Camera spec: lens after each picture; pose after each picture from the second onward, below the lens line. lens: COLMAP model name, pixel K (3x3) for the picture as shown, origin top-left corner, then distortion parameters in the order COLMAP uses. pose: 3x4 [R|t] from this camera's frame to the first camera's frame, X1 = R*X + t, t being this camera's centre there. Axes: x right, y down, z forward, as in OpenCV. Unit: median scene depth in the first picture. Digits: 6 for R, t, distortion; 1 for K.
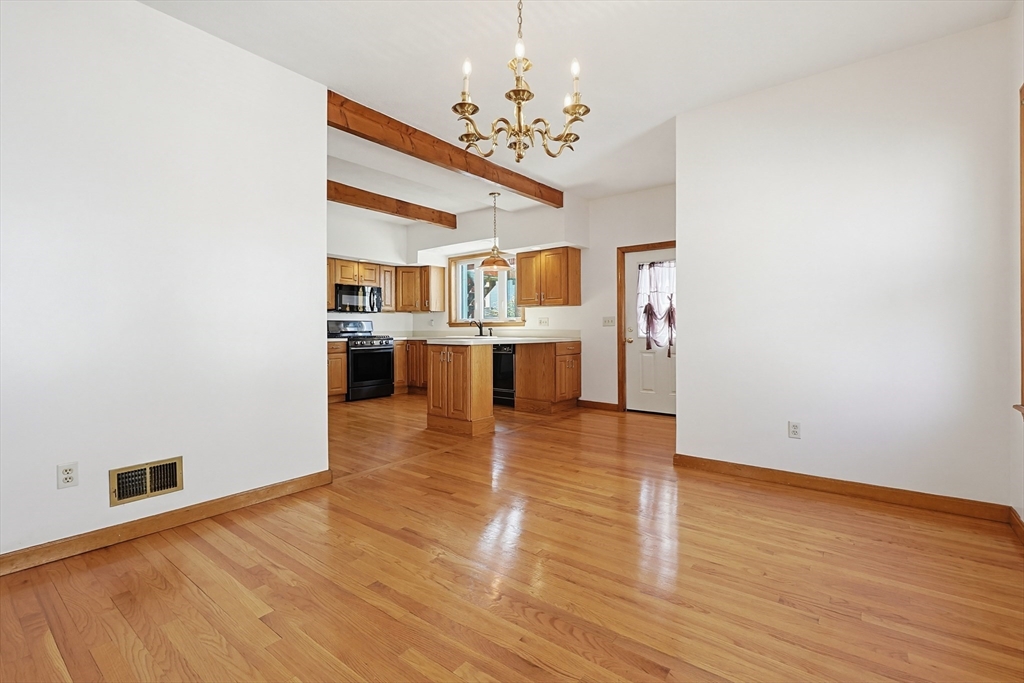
lens RADIAL K [[439.4, 0, 518.1], [0, 439.4, 331.5], [0, 0, 1]] dist [-0.002494, 0.001868]
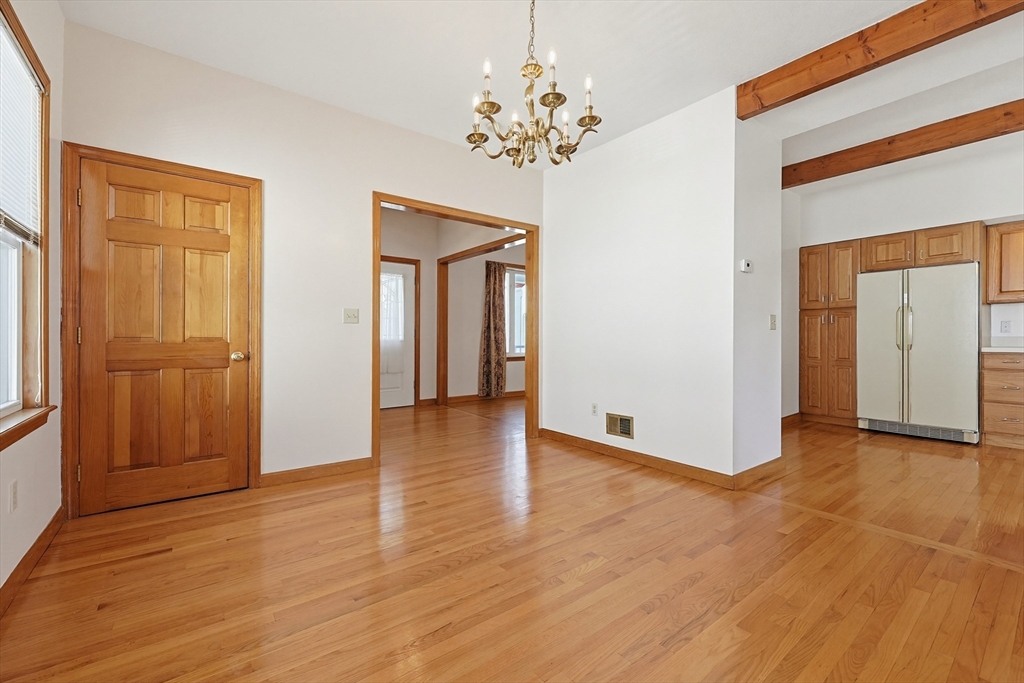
lens RADIAL K [[439.4, 0, 517.1], [0, 439.4, 339.0], [0, 0, 1]] dist [-0.002494, 0.001868]
pose [[-0.243442, 0.005812, -0.969898, 0.762754], [-0.001752, 0.999978, 0.006432, 0.004682], [0.969914, 0.003265, -0.243426, 0.925179]]
